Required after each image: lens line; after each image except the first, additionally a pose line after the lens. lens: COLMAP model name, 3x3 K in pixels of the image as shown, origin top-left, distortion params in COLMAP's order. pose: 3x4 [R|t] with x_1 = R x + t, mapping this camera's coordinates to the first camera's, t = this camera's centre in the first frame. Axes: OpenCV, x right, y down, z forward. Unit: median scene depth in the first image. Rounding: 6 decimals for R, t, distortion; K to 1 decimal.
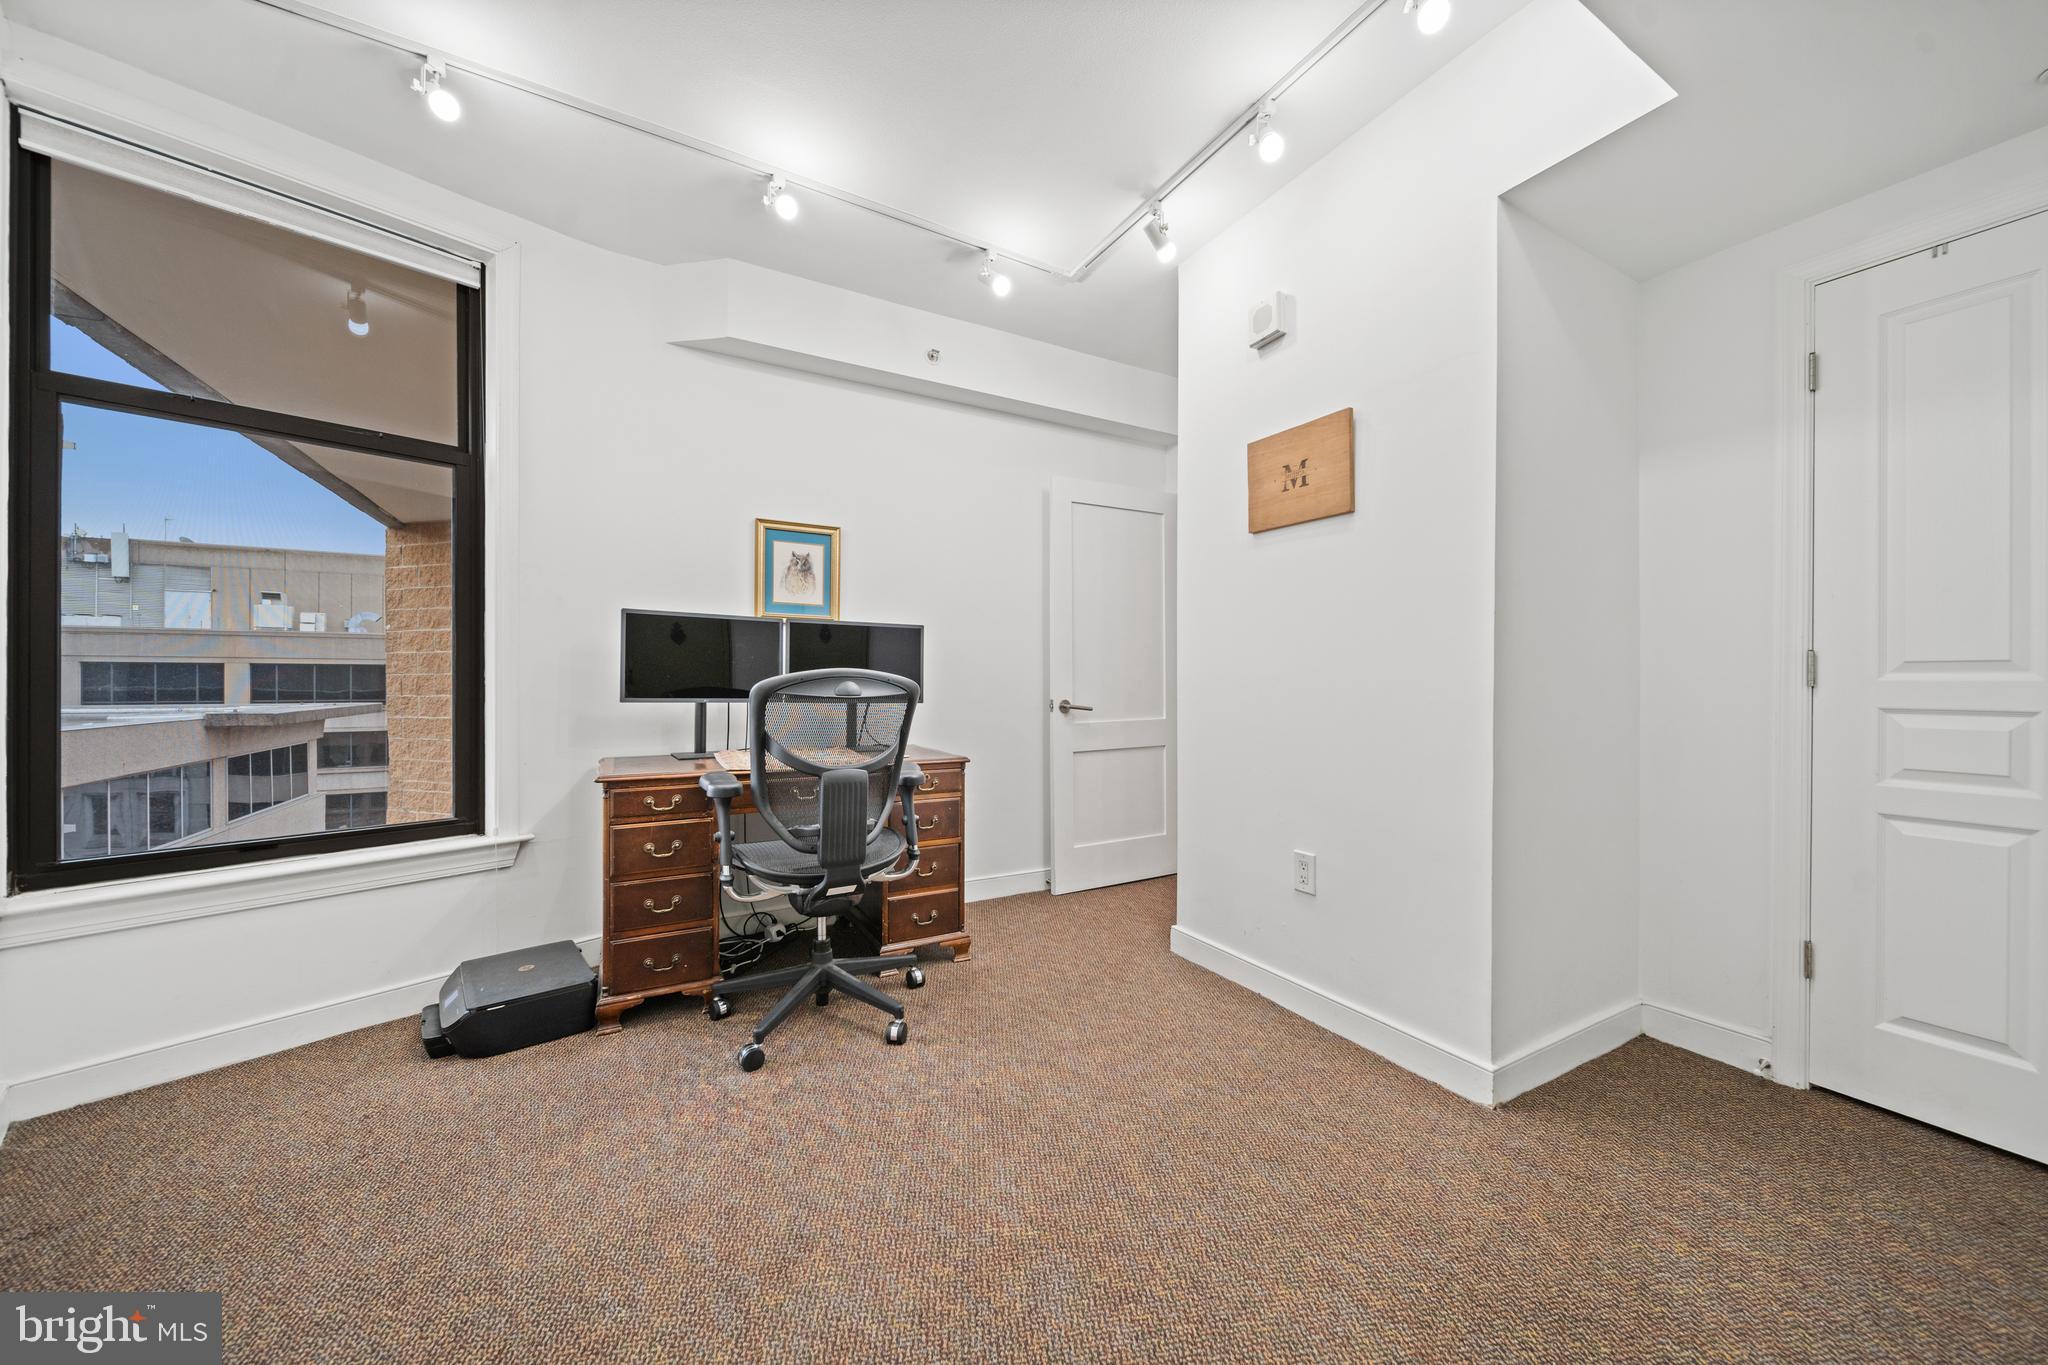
lens RADIAL K [[732.1, 0, 1024.3], [0, 732.1, 679.7], [0, 0, 1]] dist [-0.001610, -0.001451]
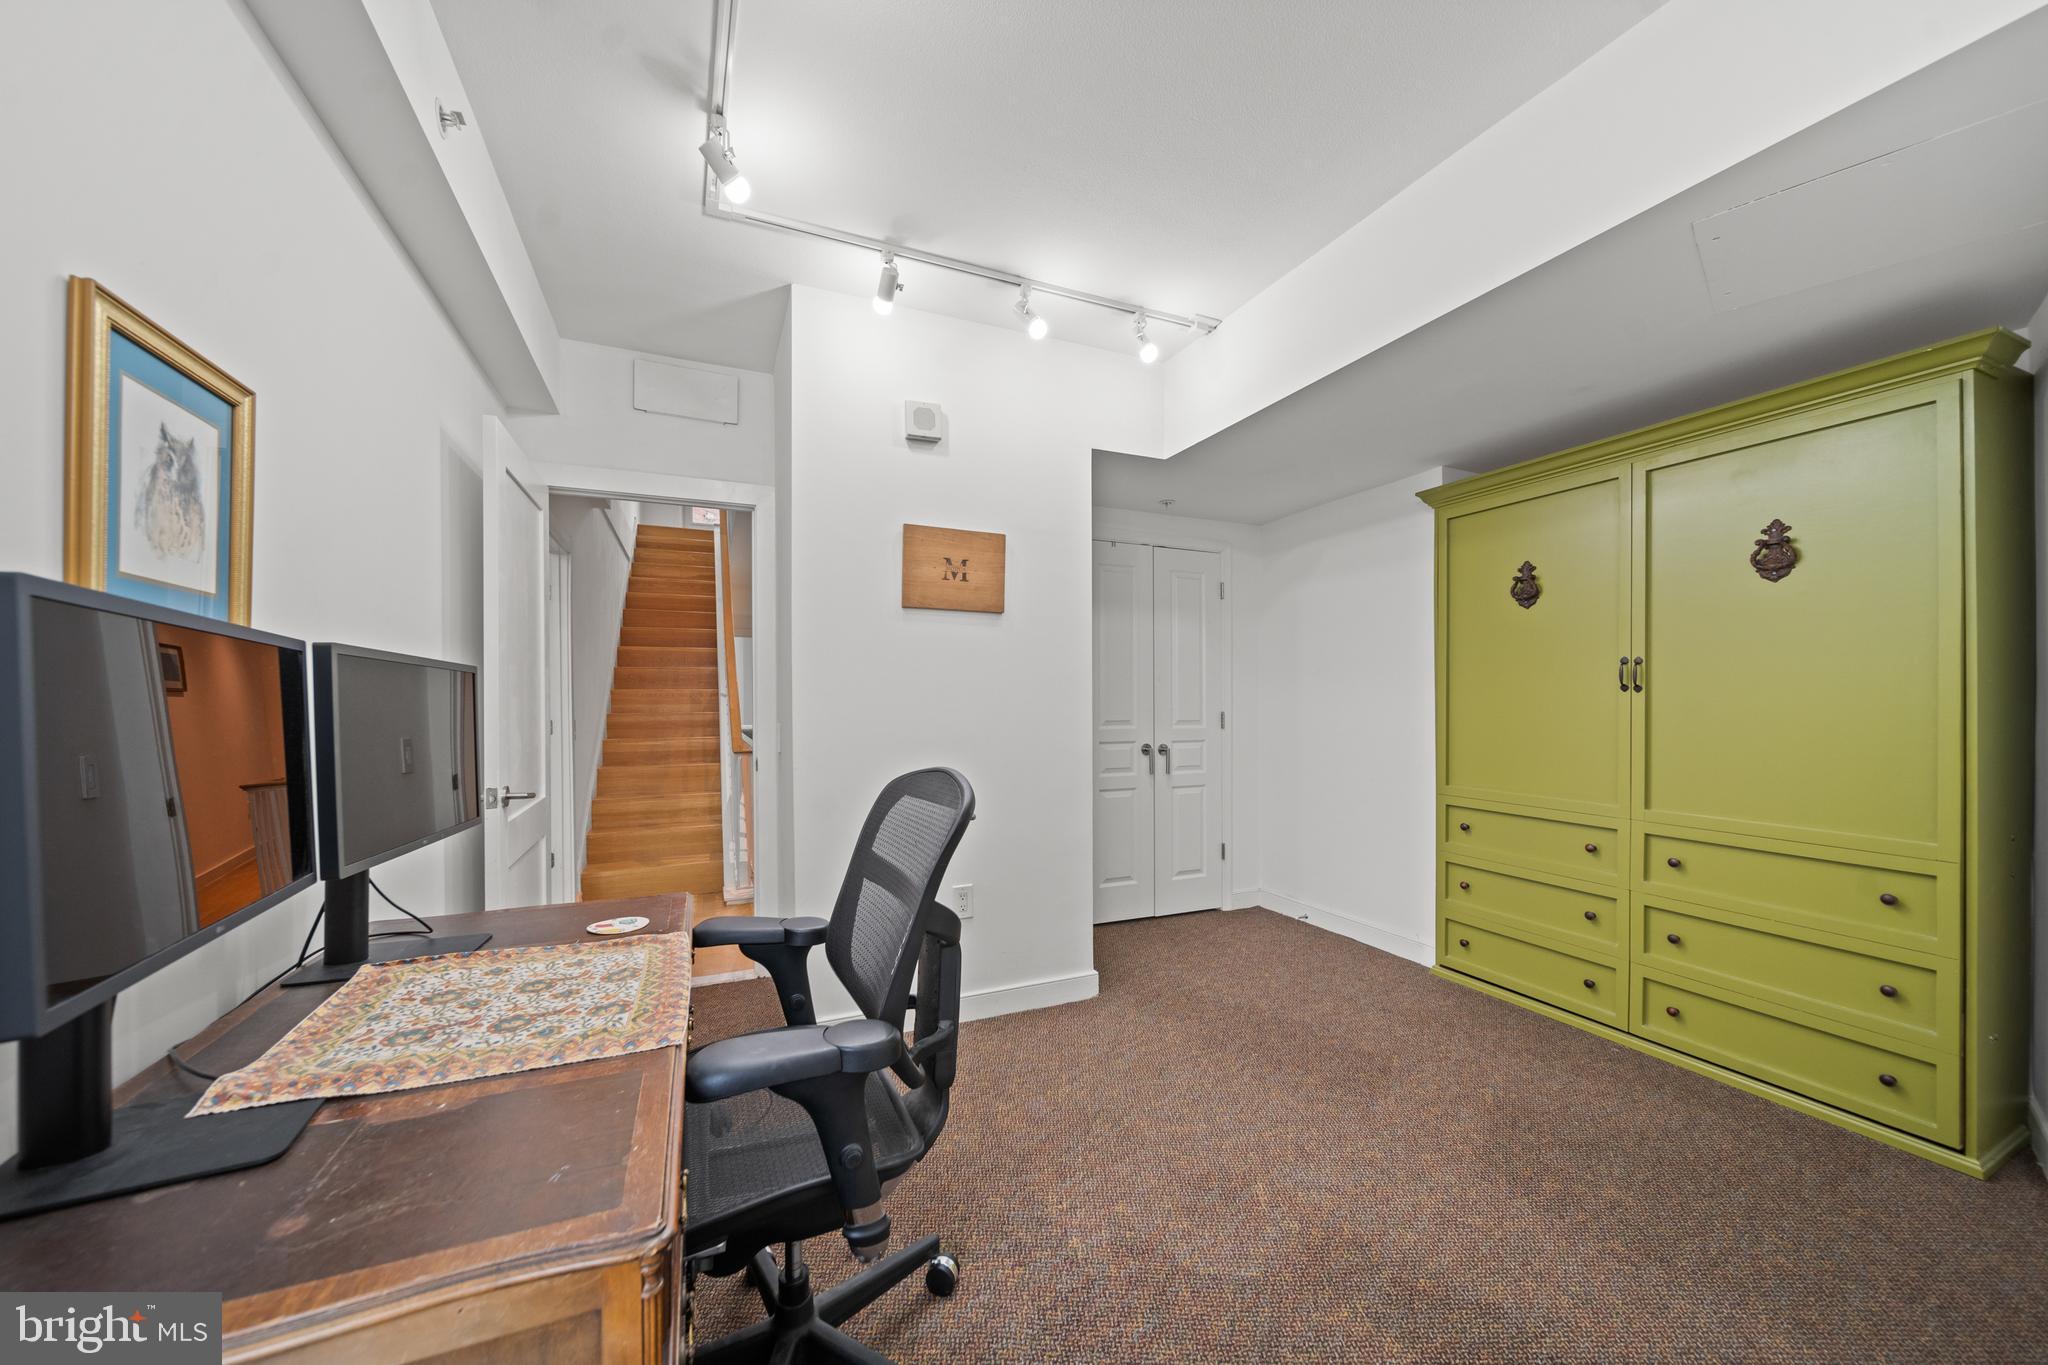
lens RADIAL K [[732.1, 0, 1020.9], [0, 732.1, 695.5], [0, 0, 1]] dist [-0.001610, -0.001451]
pose [[0.084083, 0.004812, 0.996447, -0.767538], [0.005576, 0.999970, -0.005300, -0.064829], [-0.996443, 0.006002, 0.084054, 0.759087]]
